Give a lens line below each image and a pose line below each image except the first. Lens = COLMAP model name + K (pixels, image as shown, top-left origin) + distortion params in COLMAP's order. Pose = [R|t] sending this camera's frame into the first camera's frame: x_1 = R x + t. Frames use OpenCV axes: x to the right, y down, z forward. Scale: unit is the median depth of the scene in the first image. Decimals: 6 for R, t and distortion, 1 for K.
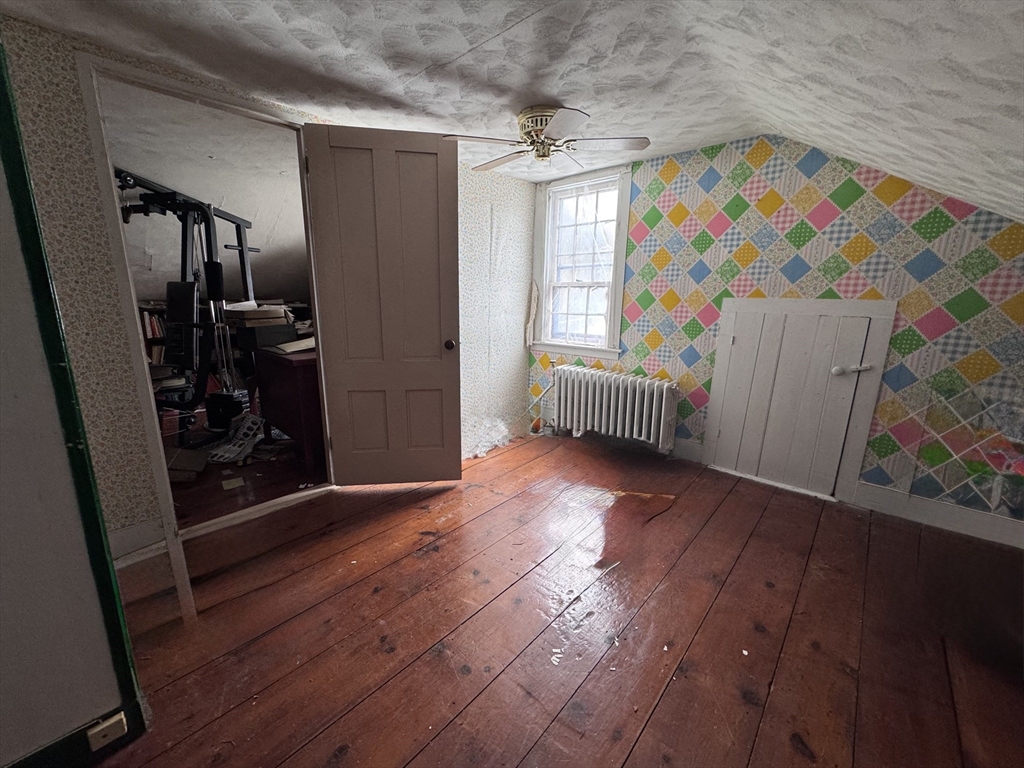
lens RADIAL K [[407.5, 0, 510.9], [0, 407.5, 378.1], [0, 0, 1]] dist [-0.003763, 0.000138]
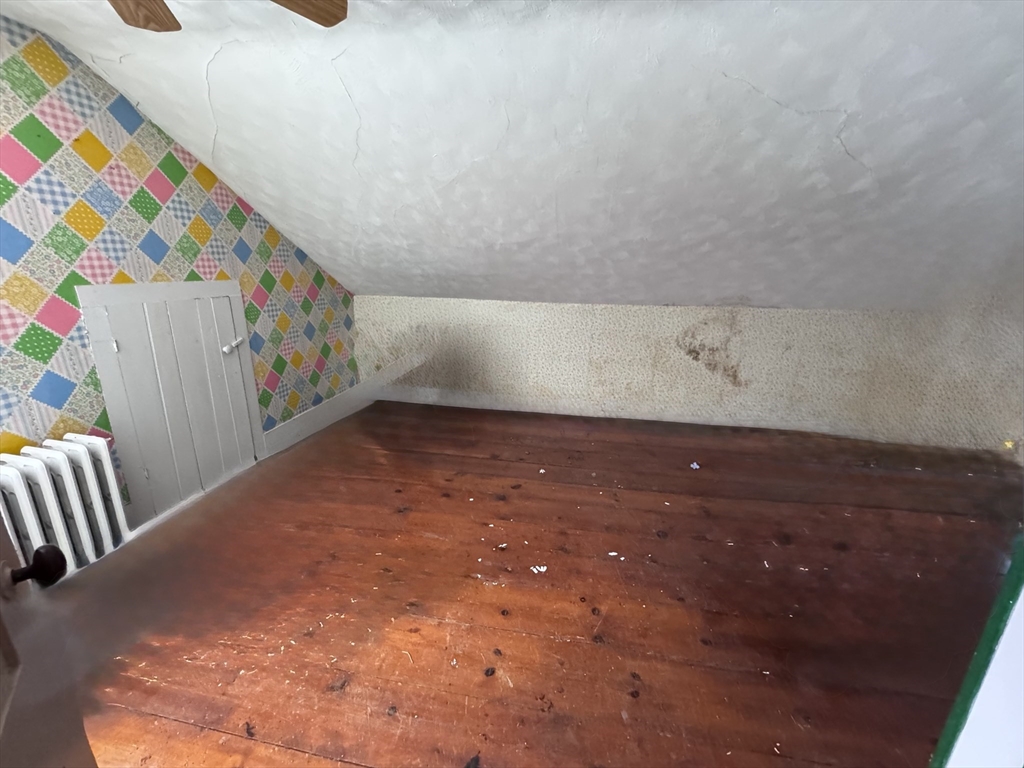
lens RADIAL K [[407.5, 0, 510.0], [0, 407.5, 382.3], [0, 0, 1]] dist [-0.003763, 0.000138]
pose [[-0.518116, -0.247538, 0.818707, -0.443343], [0.162014, 0.911472, 0.378115, -0.213919], [-0.839826, 0.328549, -0.432143, 0.846081]]
